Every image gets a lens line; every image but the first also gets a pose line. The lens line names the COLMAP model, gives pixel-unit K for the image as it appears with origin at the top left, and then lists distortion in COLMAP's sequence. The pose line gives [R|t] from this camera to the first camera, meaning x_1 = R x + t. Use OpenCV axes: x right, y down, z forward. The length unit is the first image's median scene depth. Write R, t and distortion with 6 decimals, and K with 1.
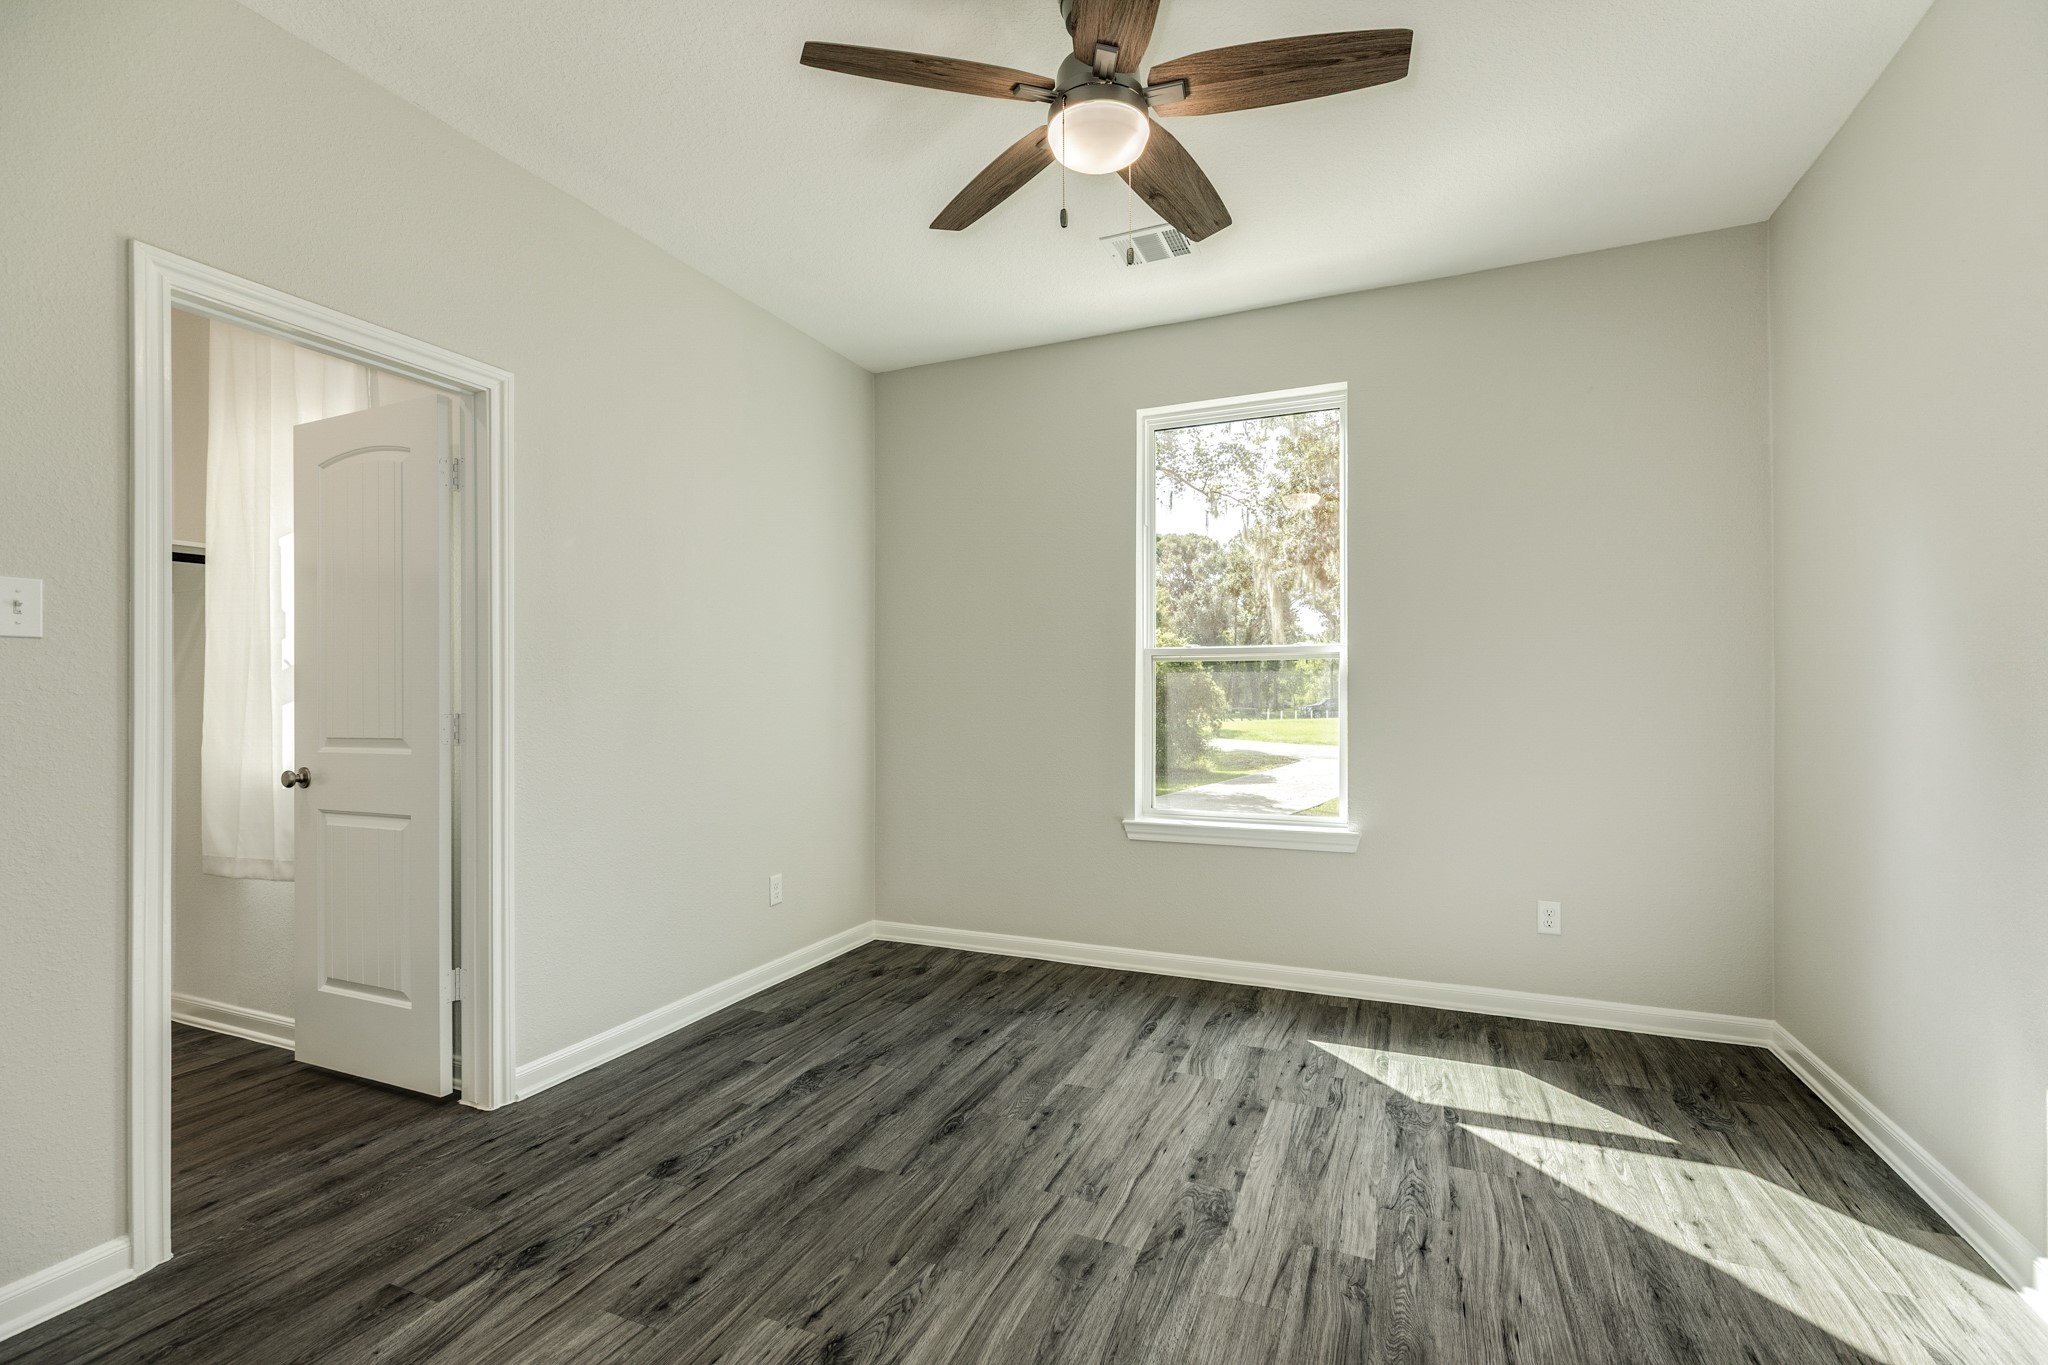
lens RADIAL K [[916.7, 0, 1023.3], [0, 916.7, 687.2], [0, 0, 1]] dist [0.005431, -0.000968]
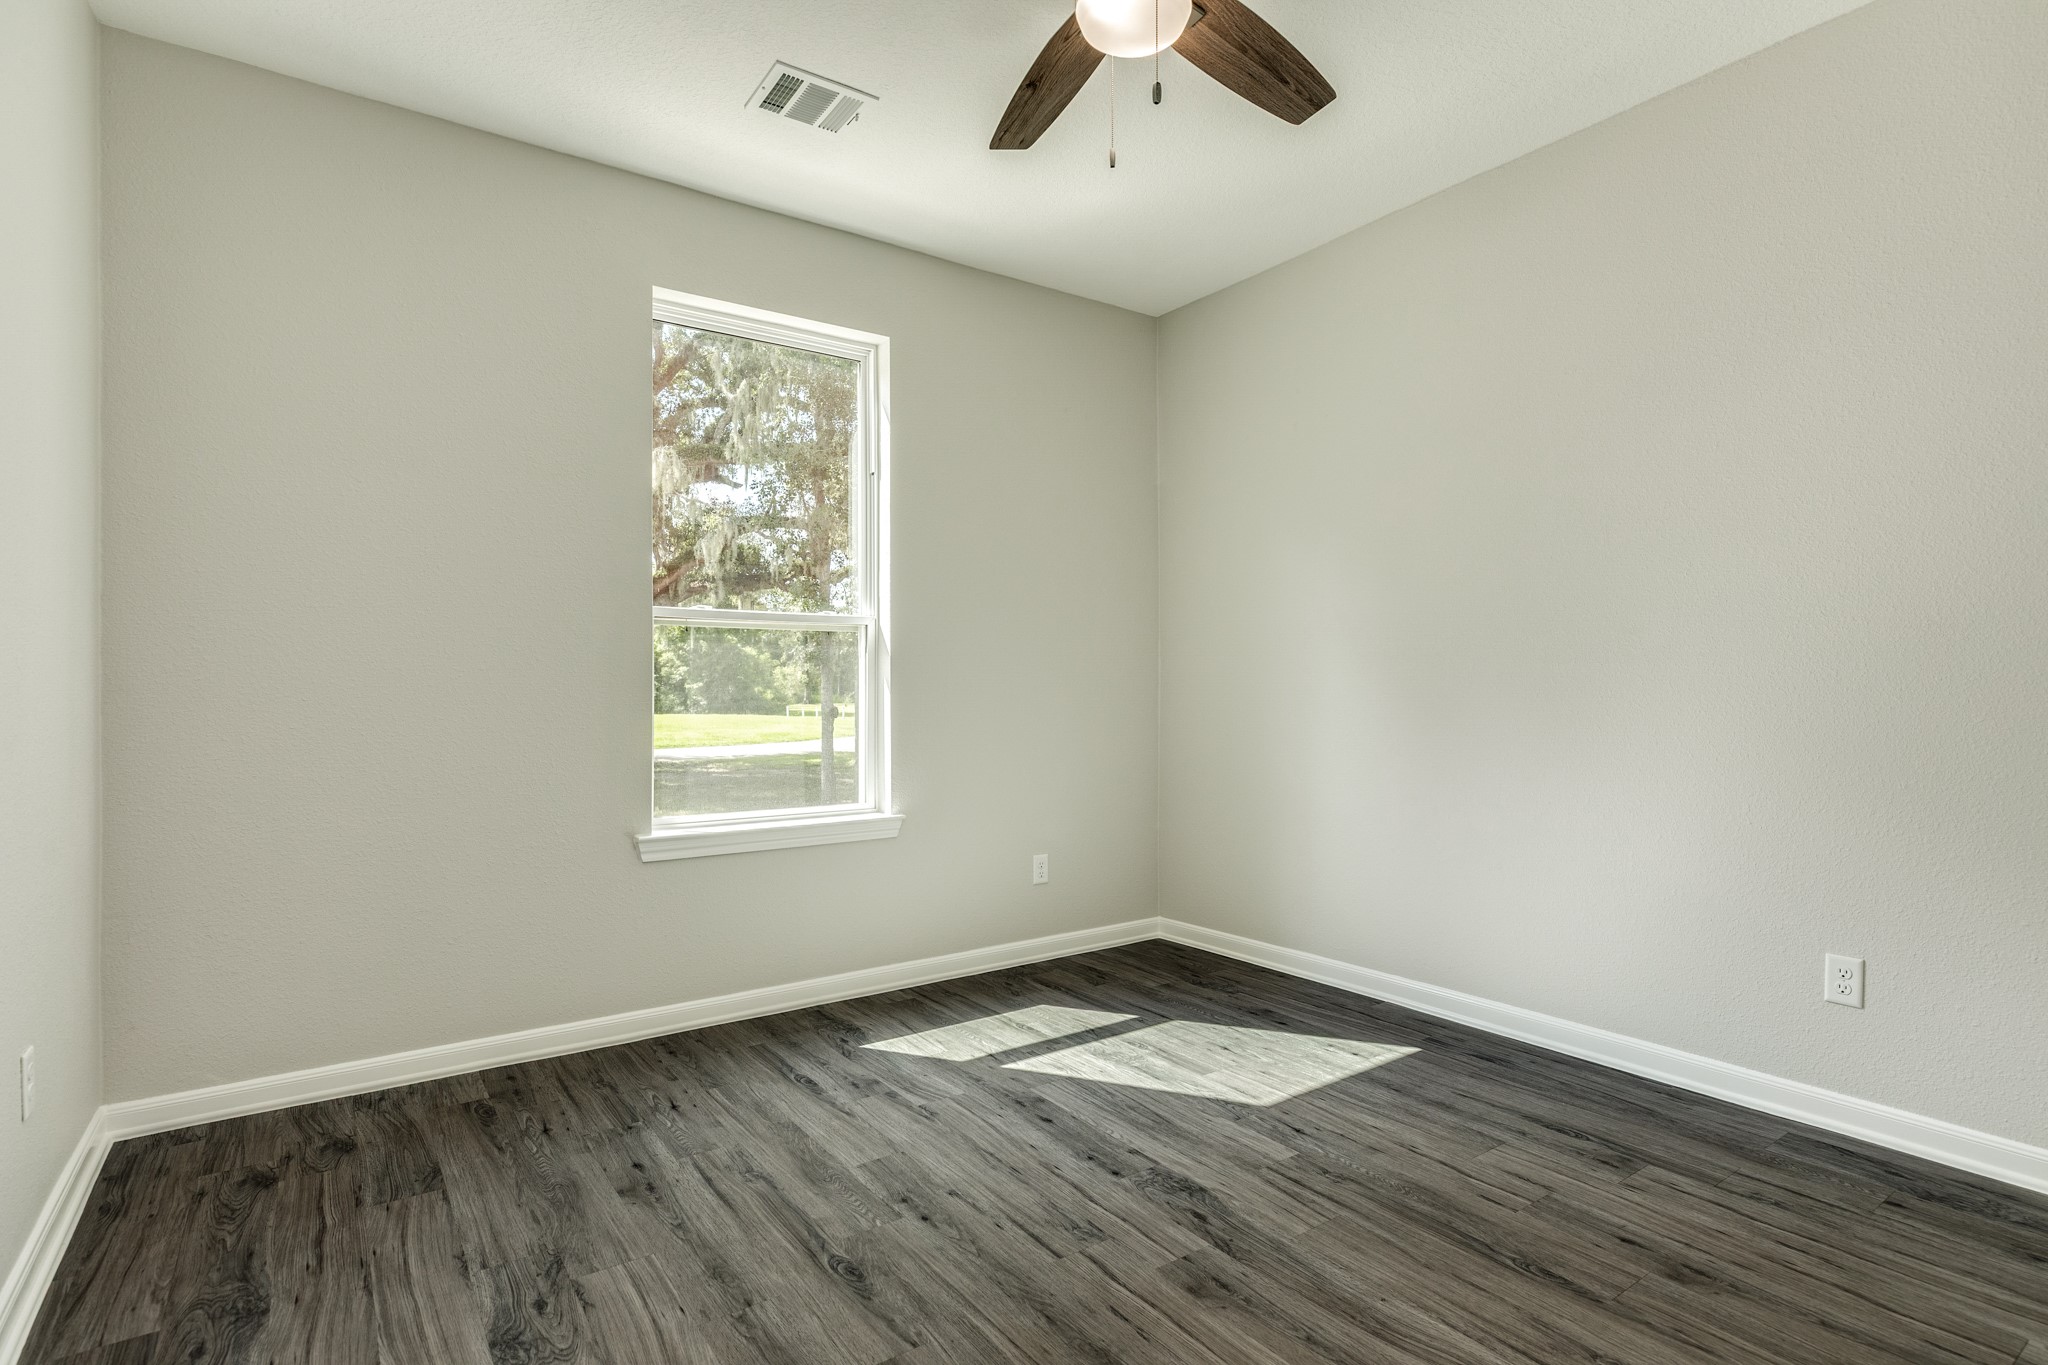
lens RADIAL K [[1011.4, 0, 1026.9], [0, 1011.4, 688.6], [0, 0, 1]] dist [-0.004075, 0.000887]
pose [[0.521891, 0.000453, 0.853012, -0.512071], [-0.004112, 0.999990, 0.001984, 0.027336], [-0.853002, -0.004543, 0.521888, 0.377502]]
